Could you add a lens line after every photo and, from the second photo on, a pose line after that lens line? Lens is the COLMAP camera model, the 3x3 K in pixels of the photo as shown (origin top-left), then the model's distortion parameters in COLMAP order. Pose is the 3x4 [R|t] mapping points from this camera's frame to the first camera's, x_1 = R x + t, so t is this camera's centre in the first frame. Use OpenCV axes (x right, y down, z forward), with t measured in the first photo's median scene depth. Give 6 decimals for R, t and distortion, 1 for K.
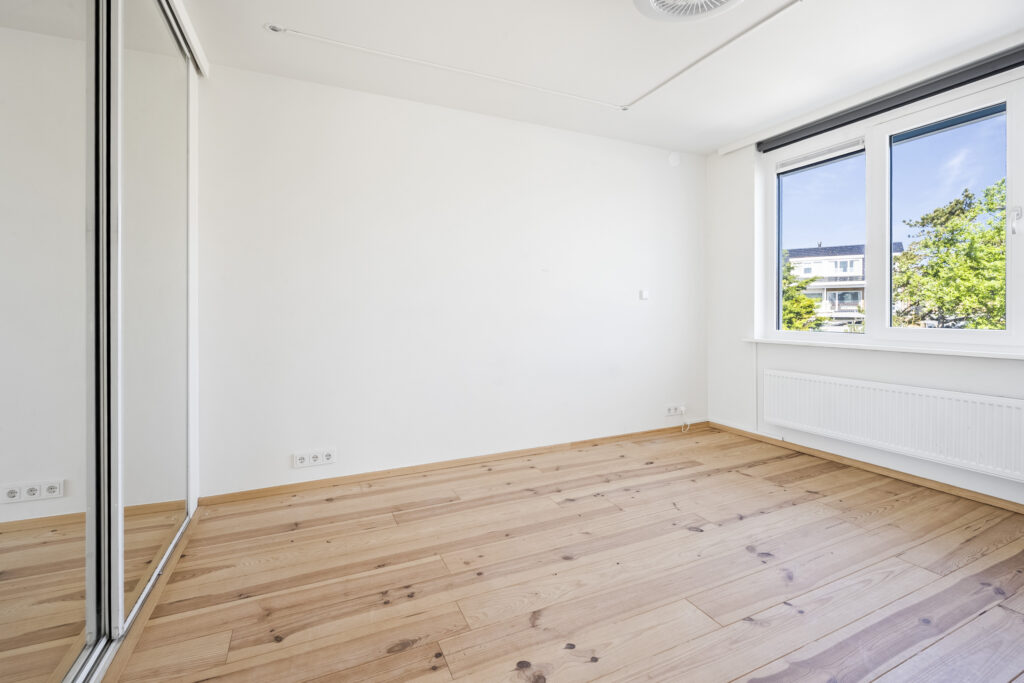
lens RADIAL K [[466.0, 0, 515.4], [0, 466.0, 305.5], [0, 0, 1]] dist [-0.009233, -0.000018]
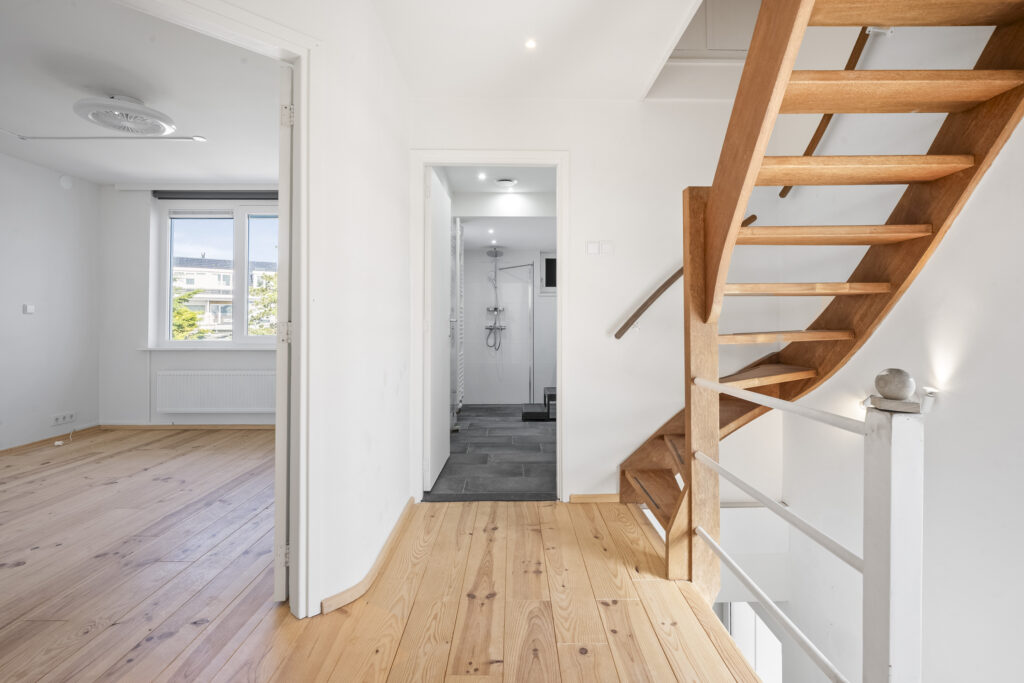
lens RADIAL K [[487.6, 0, 518.9], [0, 487.6, 325.0], [0, 0, 1]] dist [0.000688, 0.000198]
pose [[0.402984, -0.000260, 0.915207, -0.241884], [-0.013472, 0.999890, 0.006216, -0.008059], [-0.915108, -0.014835, 0.402936, -0.370245]]
